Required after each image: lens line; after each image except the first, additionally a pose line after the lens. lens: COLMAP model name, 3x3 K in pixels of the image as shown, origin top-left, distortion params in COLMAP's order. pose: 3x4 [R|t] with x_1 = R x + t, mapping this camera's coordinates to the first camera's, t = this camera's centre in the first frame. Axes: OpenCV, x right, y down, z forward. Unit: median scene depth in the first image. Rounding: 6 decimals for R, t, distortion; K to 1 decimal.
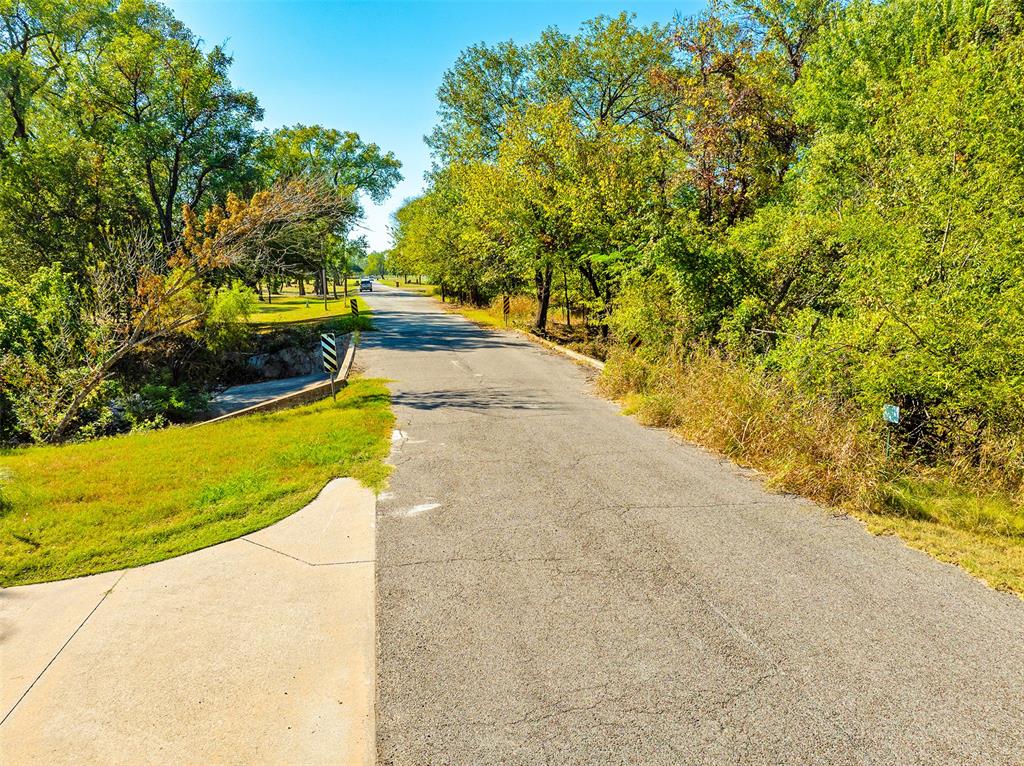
lens RADIAL K [[715.0, 0, 509.8], [0, 715.0, 380.3], [0, 0, 1]] dist [-0.055790, 0.024438]
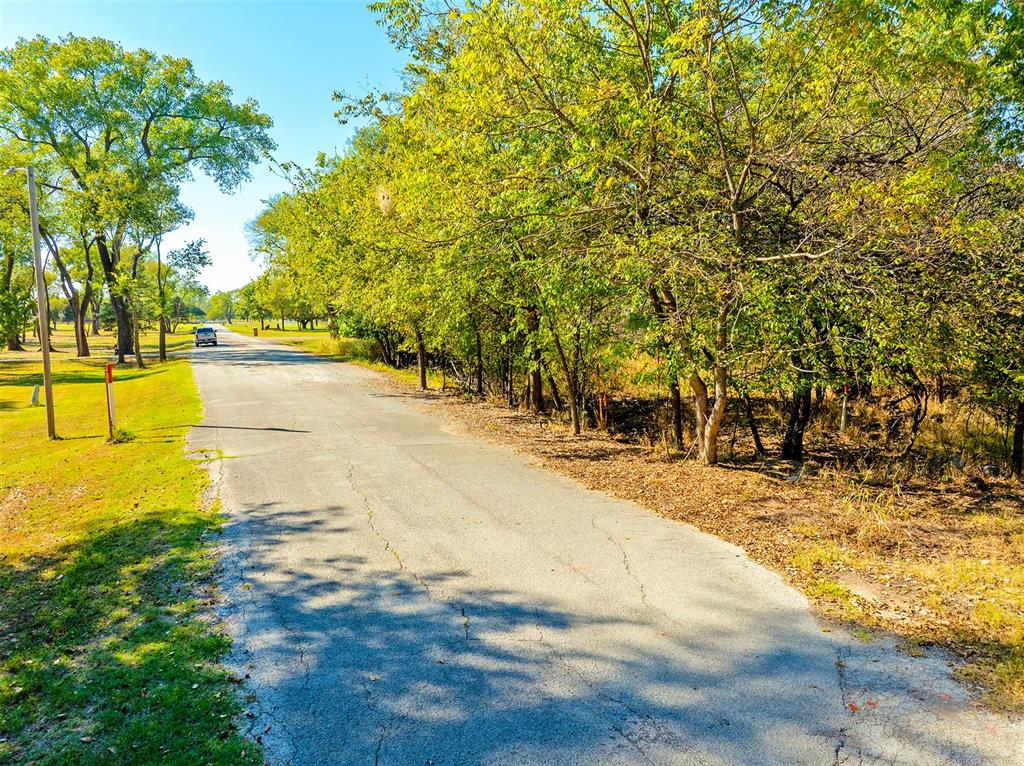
lens RADIAL K [[715.0, 0, 514.5], [0, 715.0, 389.2], [0, 0, 1]] dist [-0.055790, 0.024438]
pose [[0.978394, -0.014424, 0.206245, -0.082462], [0.024807, 0.998547, -0.047846, -0.060813], [-0.205255, 0.051929, 0.977330, 0.423660]]
